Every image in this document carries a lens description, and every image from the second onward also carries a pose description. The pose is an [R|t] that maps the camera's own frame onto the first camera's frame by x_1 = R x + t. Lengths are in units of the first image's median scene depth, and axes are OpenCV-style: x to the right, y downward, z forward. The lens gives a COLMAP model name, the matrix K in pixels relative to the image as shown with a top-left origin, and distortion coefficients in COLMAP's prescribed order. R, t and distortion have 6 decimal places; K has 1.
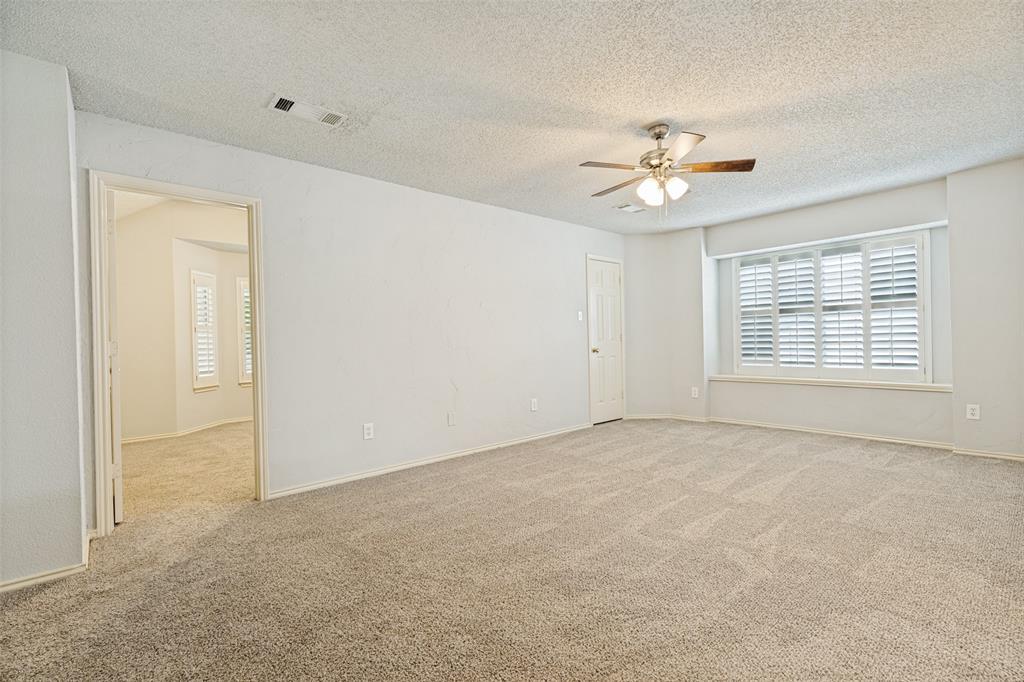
lens RADIAL K [[455.5, 0, 509.5], [0, 455.5, 342.3], [0, 0, 1]] dist [0.002779, -0.000231]
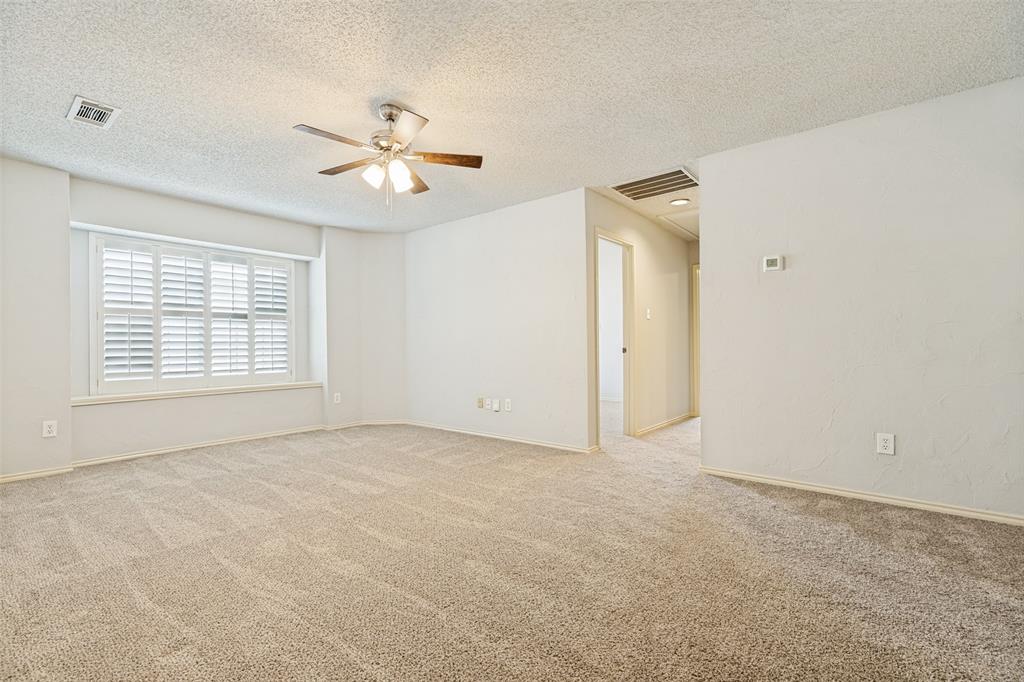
lens RADIAL K [[455.5, 0, 509.3], [0, 455.5, 342.9], [0, 0, 1]] dist [0.002779, -0.000231]
pose [[-0.162244, 0.028091, 0.986351, -0.373992], [0.012030, 0.999577, -0.026489, 0.019658], [-0.986677, 0.007569, -0.162513, 0.559011]]
